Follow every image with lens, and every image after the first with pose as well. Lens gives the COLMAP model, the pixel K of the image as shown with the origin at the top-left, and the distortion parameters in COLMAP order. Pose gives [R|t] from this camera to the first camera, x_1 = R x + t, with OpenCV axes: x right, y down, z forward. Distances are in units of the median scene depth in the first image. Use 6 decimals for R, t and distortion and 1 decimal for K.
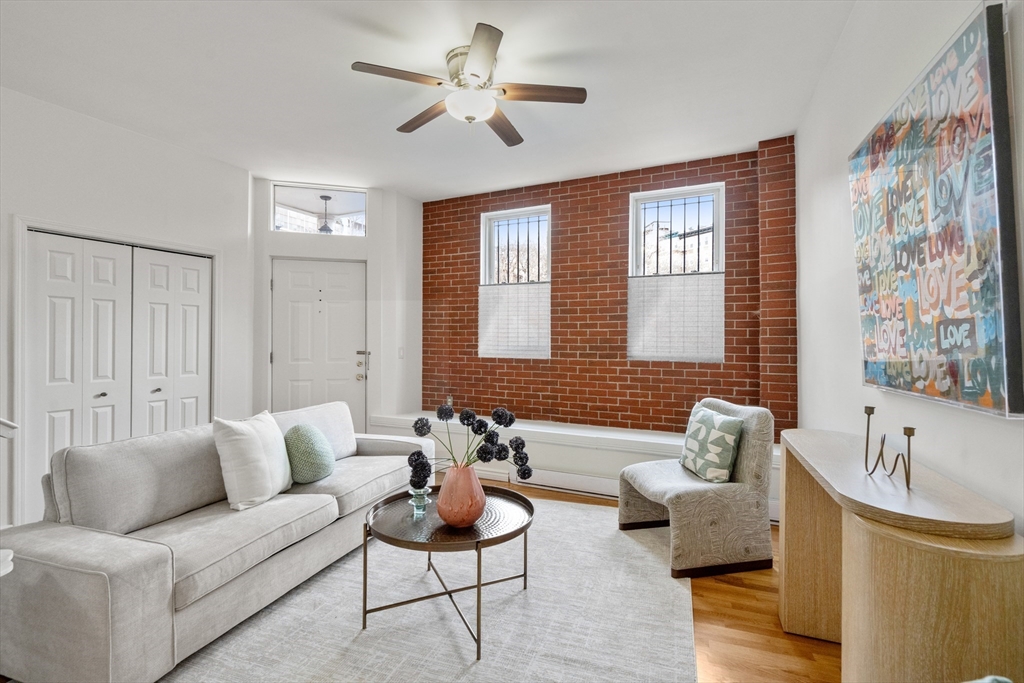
lens RADIAL K [[482.5, 0, 497.8], [0, 482.5, 335.7], [0, 0, 1]] dist [-0.001530, 0.000120]
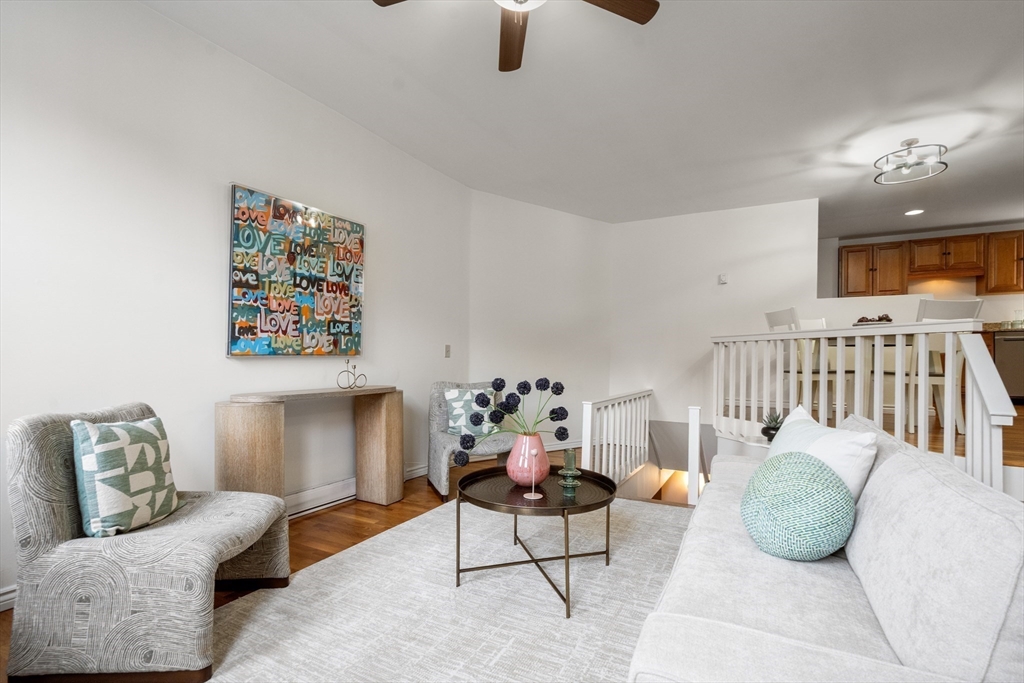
lens RADIAL K [[470.1, 0, 515.0], [0, 470.1, 362.0], [0, 0, 1]] dist [-0.001091, 0.000172]
pose [[-0.990276, -0.012503, 0.138555, -0.094184], [-0.011981, 0.999918, 0.004605, 0.053078], [-0.138601, 0.002900, -0.990344, 1.116305]]
